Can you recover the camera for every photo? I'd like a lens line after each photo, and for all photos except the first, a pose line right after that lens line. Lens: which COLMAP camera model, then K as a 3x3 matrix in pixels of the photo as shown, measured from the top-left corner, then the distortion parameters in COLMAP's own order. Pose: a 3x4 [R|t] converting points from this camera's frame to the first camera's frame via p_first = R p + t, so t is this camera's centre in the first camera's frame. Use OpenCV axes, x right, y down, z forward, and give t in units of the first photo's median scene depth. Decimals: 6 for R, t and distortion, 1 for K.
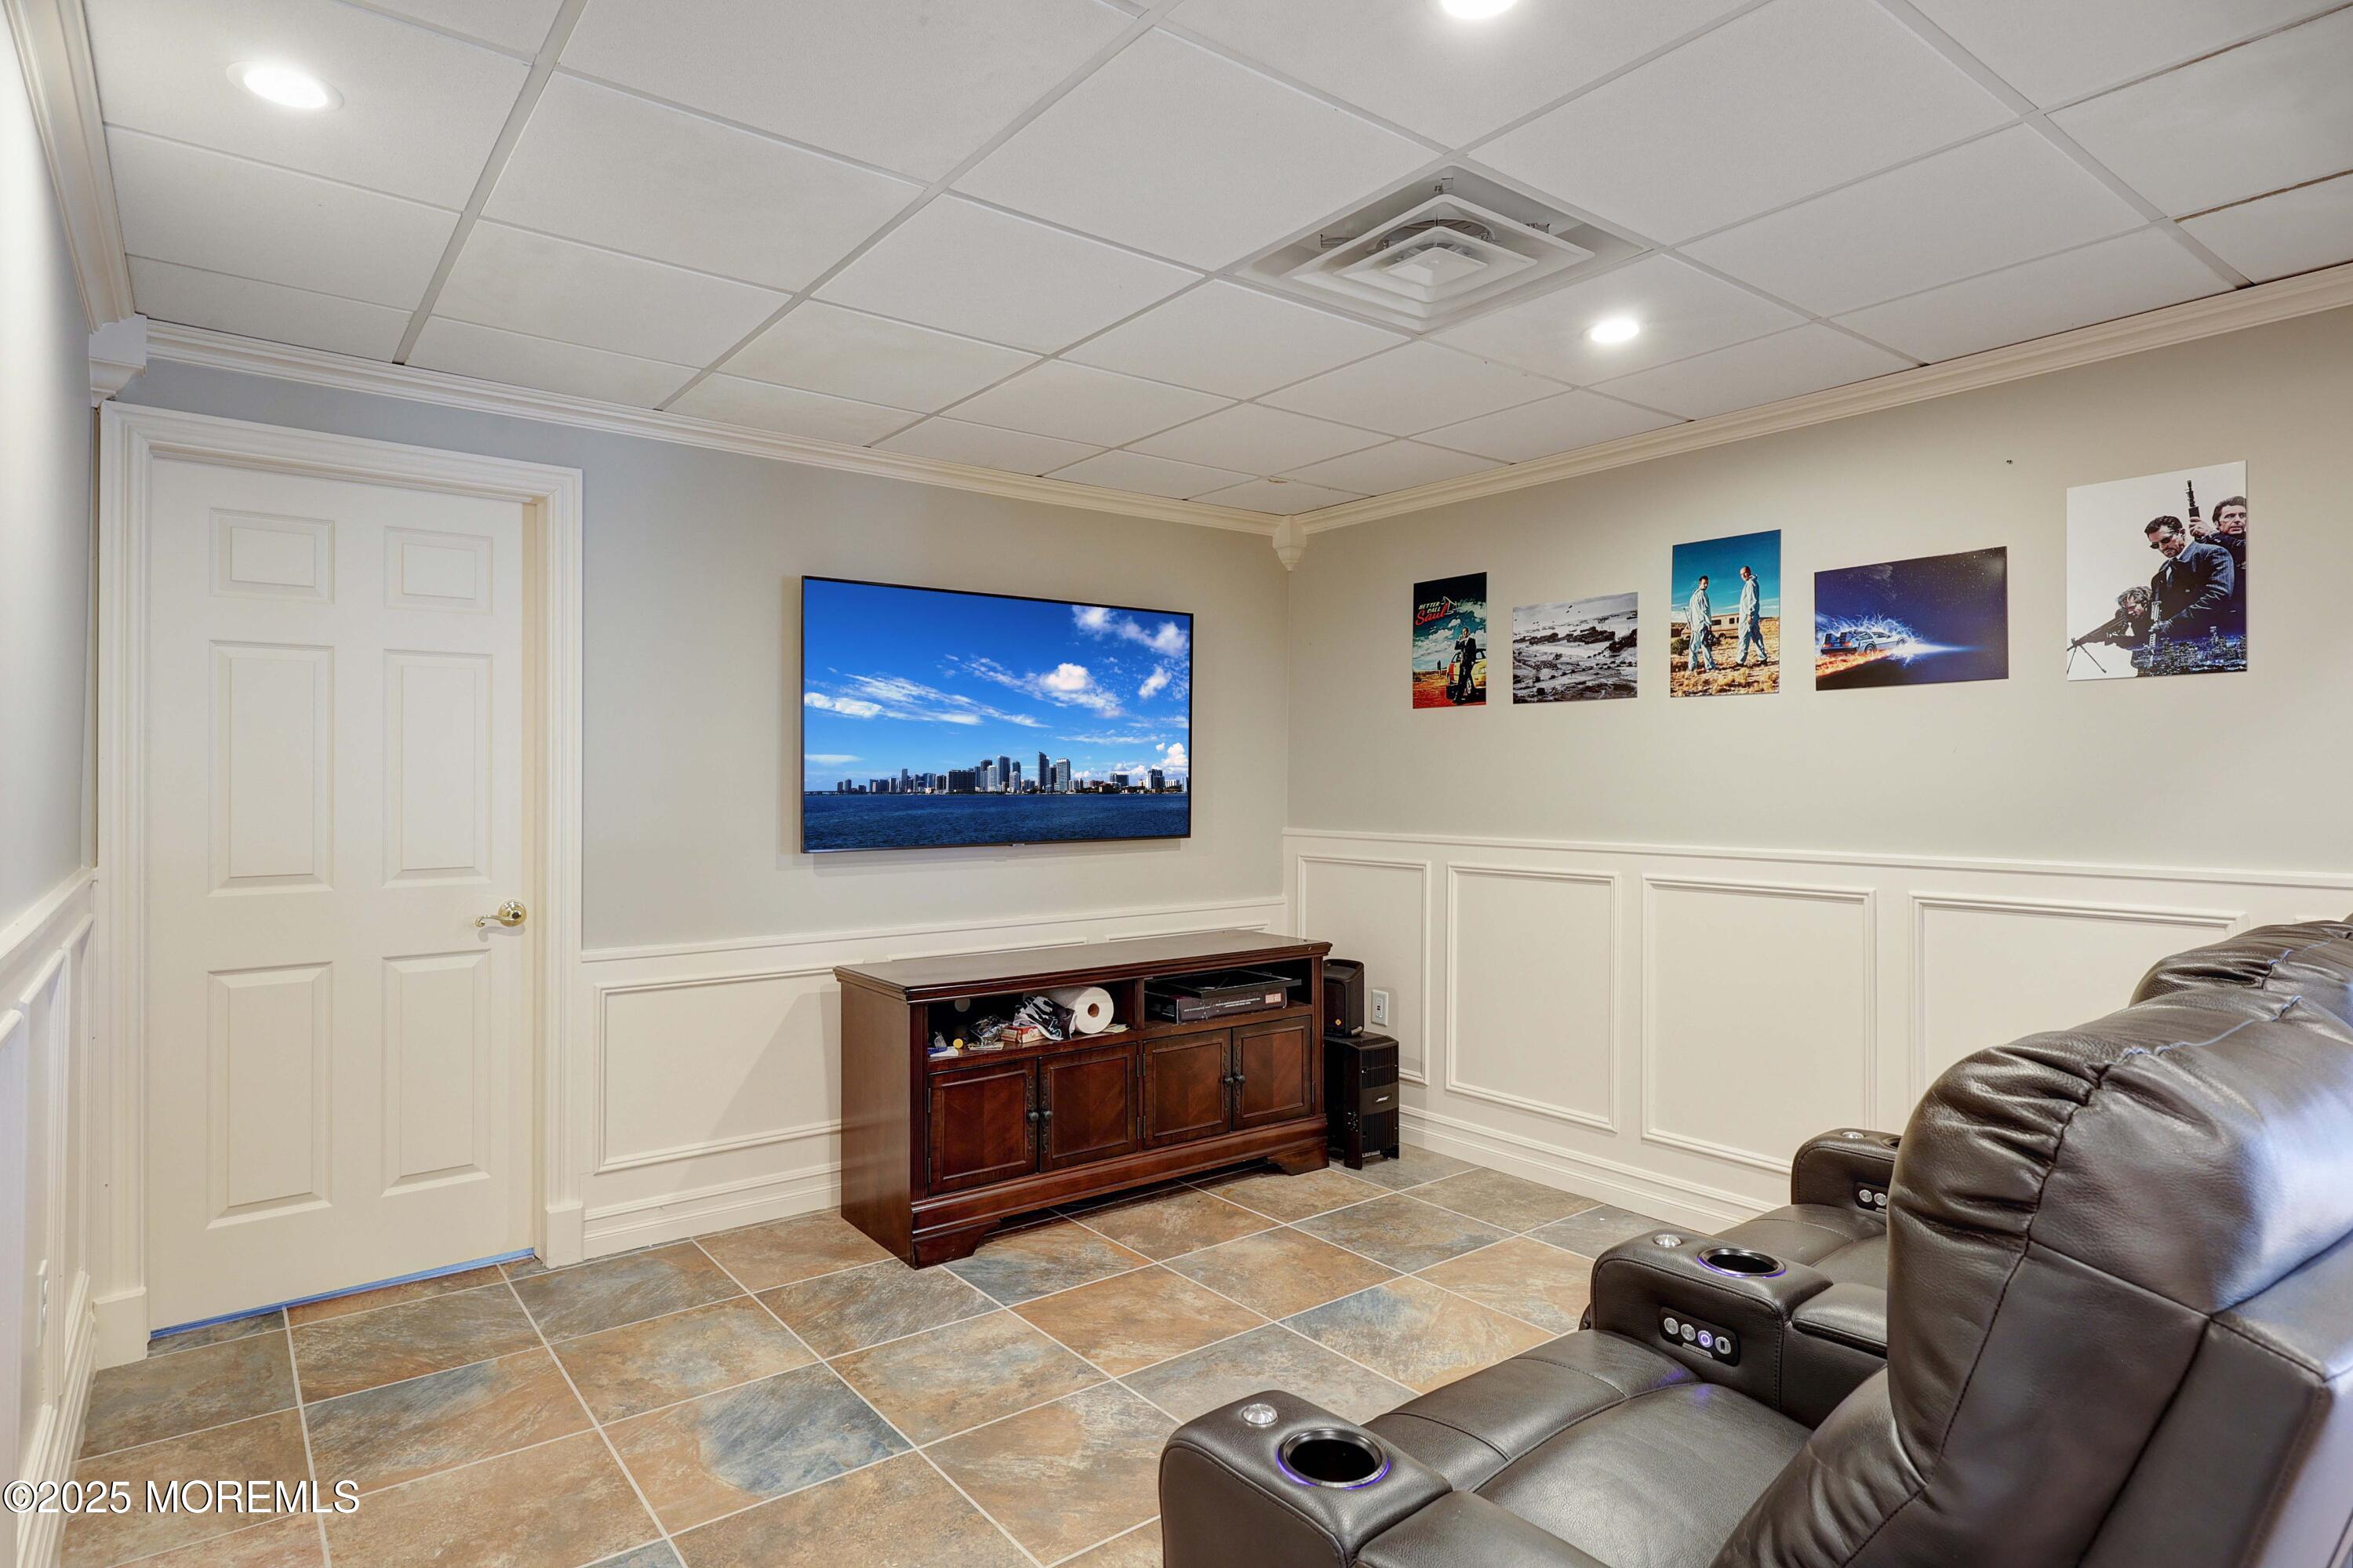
lens RADIAL K [[1286.0, 0, 1179.9], [0, 1286.0, 761.6], [0, 0, 1]] dist [0.008578, 0.000354]
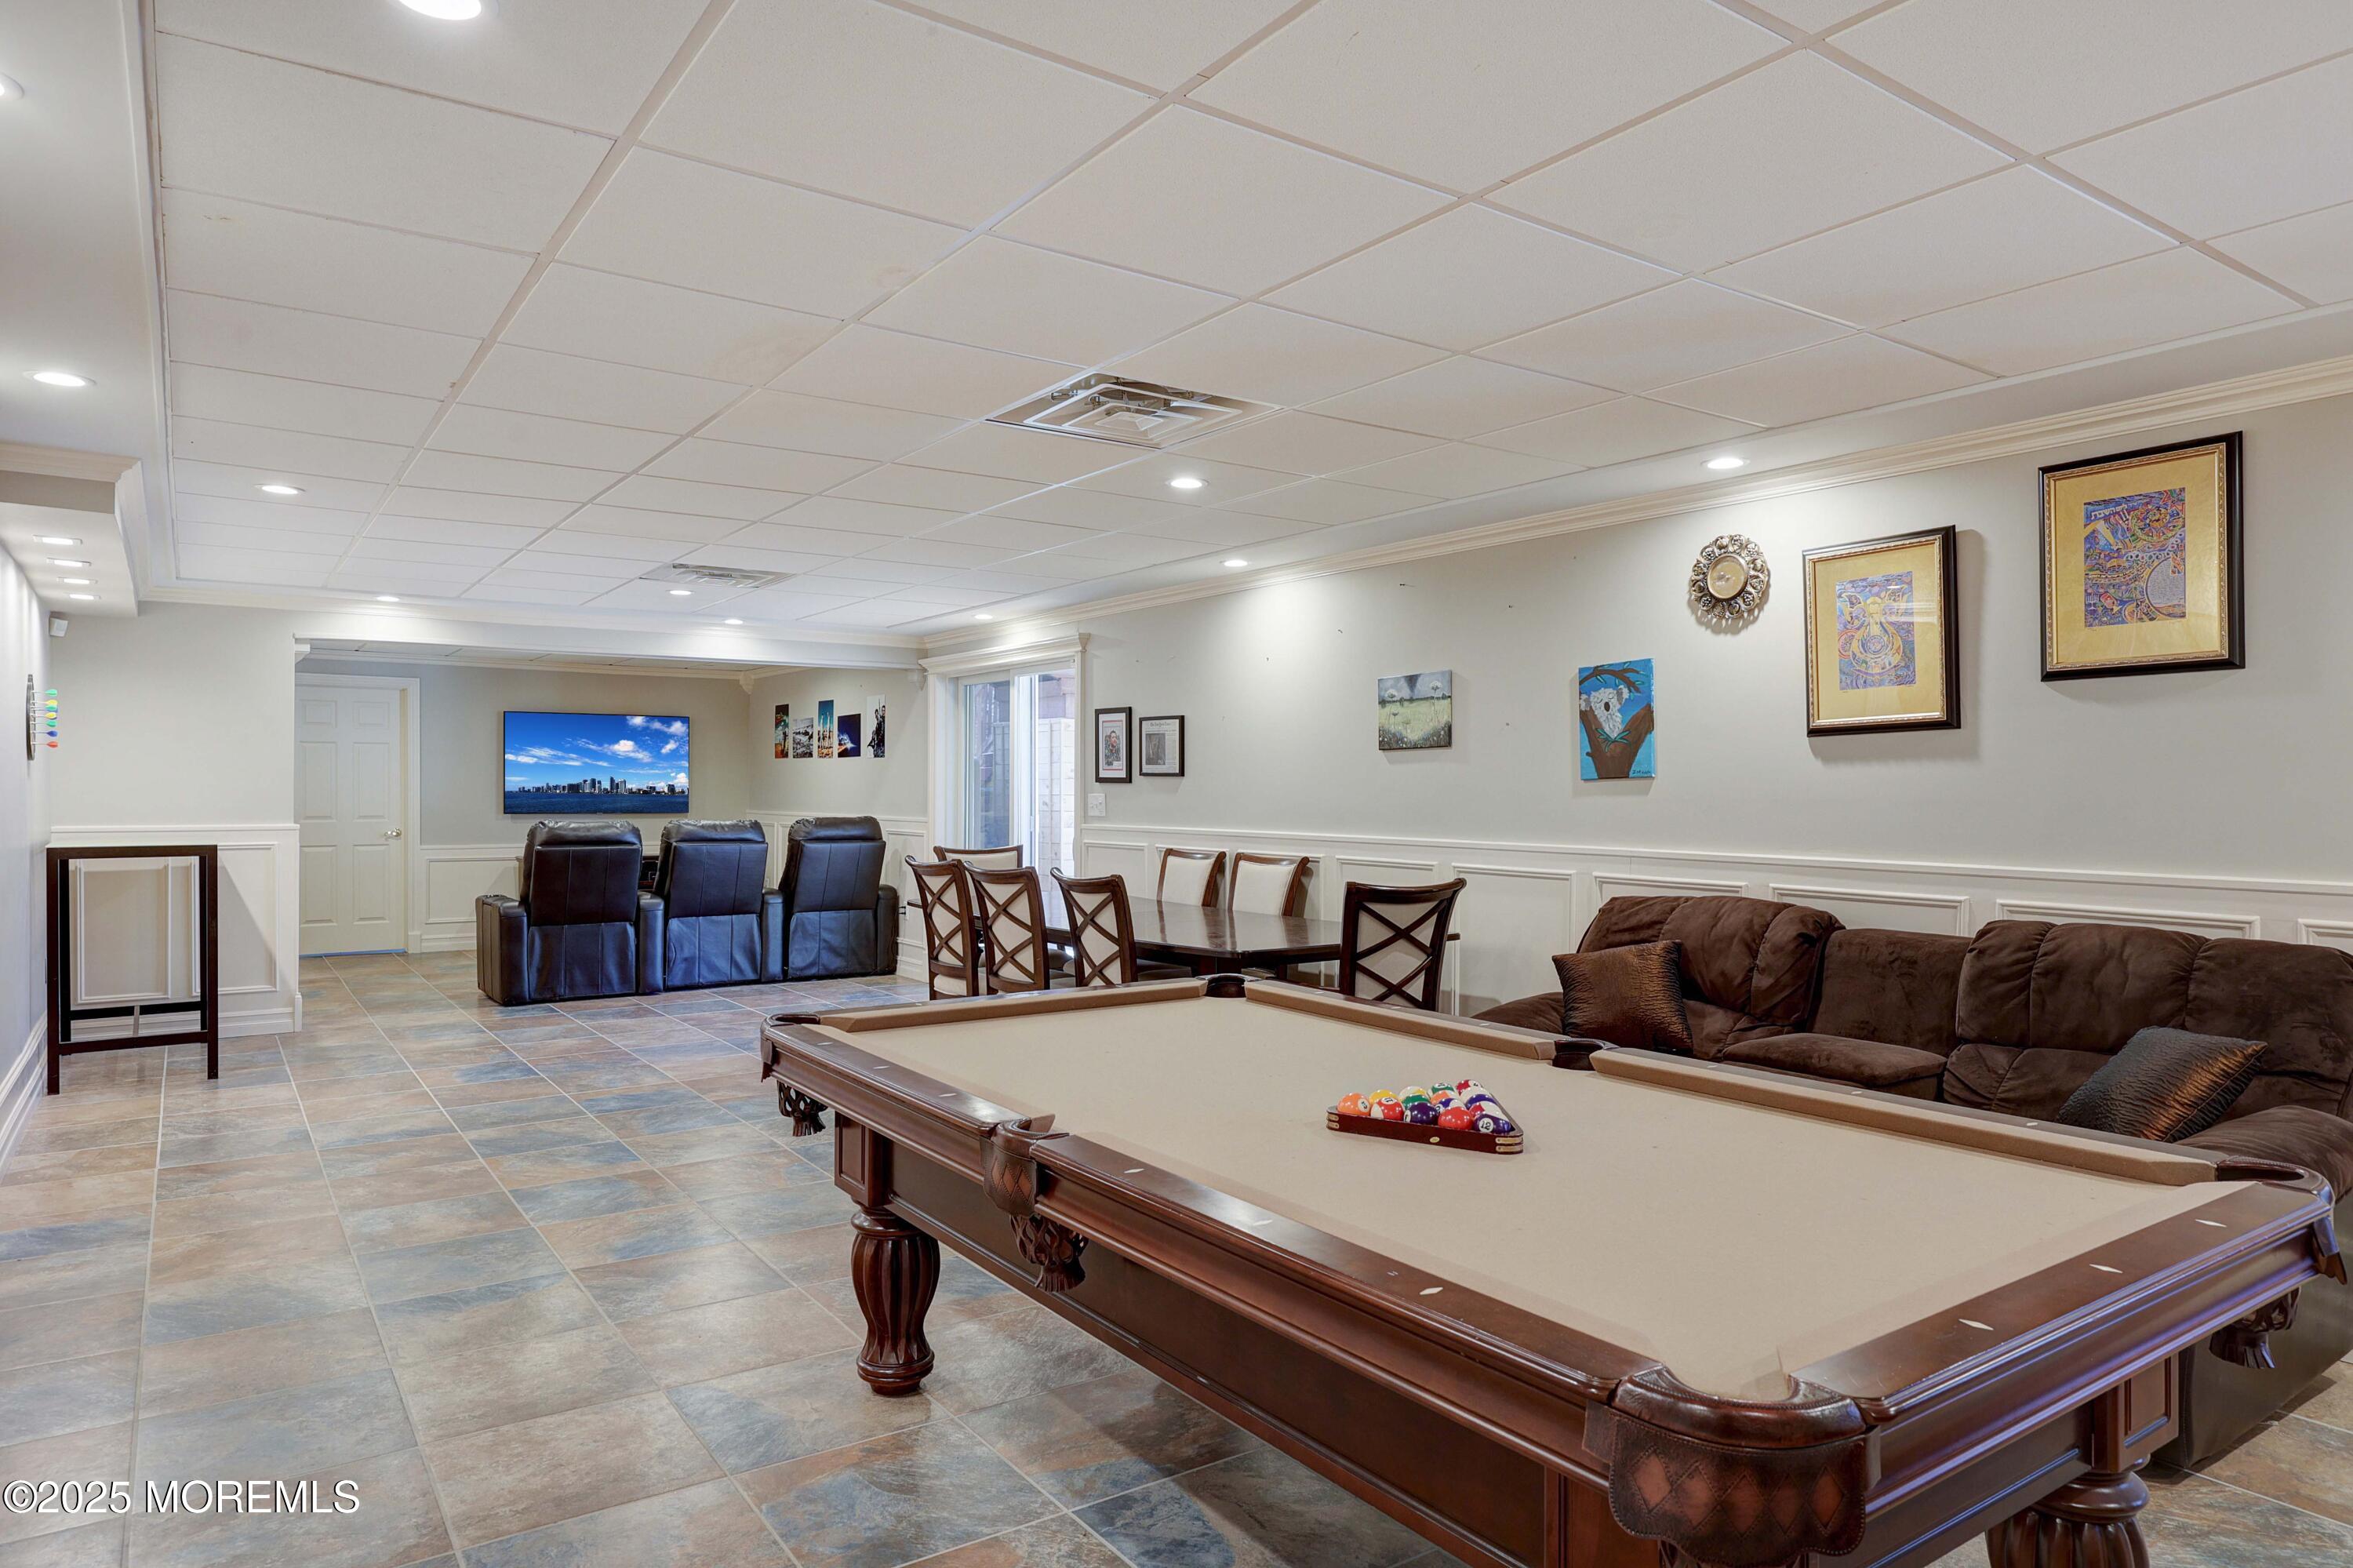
lens RADIAL K [[1409.5, 0, 1177.5], [0, 1409.5, 793.6], [0, 0, 1]] dist [-0.058017, -0.000843]
pose [[0.997765, 0.011017, -0.065912, 1.130074], [-0.009933, 0.999810, 0.016754, -0.029704], [0.066084, -0.016062, 0.997685, -1.561837]]
